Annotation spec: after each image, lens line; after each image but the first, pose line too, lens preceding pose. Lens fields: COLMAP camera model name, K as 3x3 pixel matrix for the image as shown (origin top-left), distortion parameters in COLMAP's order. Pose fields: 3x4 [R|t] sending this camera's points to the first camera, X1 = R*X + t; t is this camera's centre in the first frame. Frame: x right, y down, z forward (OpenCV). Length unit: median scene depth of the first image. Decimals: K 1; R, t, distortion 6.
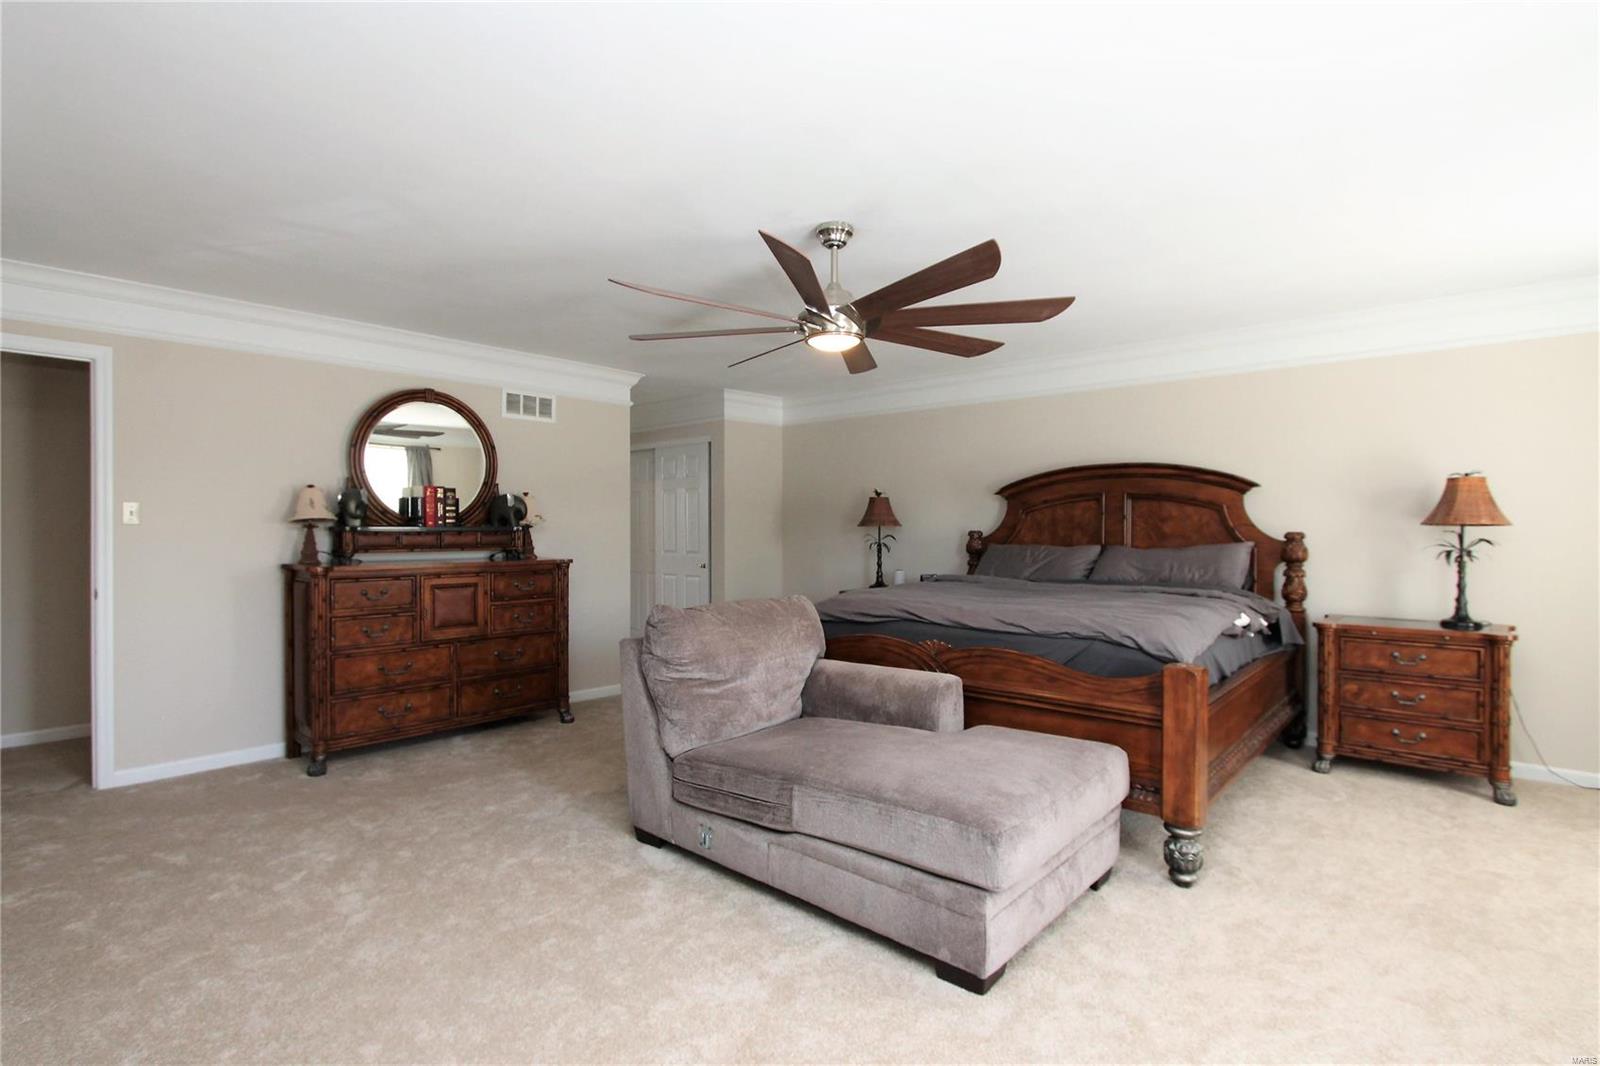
lens RADIAL K [[762.6, 0, 789.2], [0, 762.6, 532.9], [0, 0, 1]] dist [-0.020132, 0.003678]
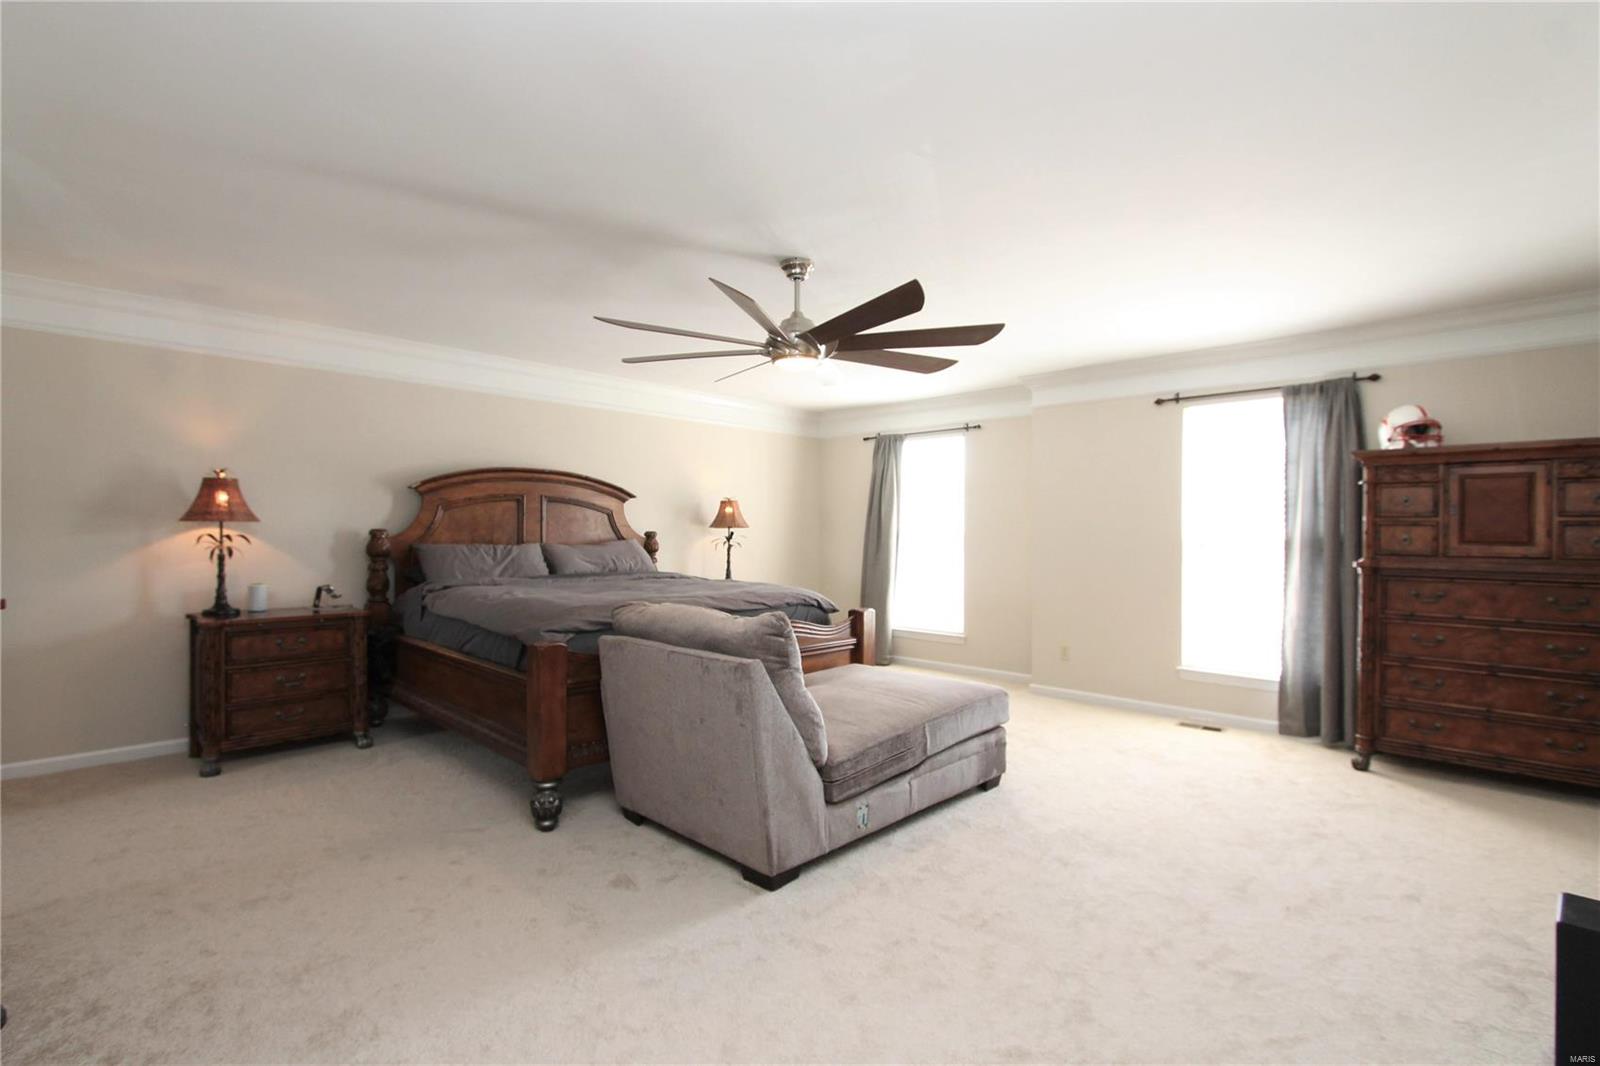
lens RADIAL K [[762.6, 0, 793.5], [0, 762.6, 532.3], [0, 0, 1]] dist [-0.020132, 0.003678]
pose [[0.037164, -0.004575, 0.999299, -0.648076], [-0.003430, 0.999983, 0.004705, -0.005477], [-0.999303, -0.003603, 0.037148, 0.573371]]
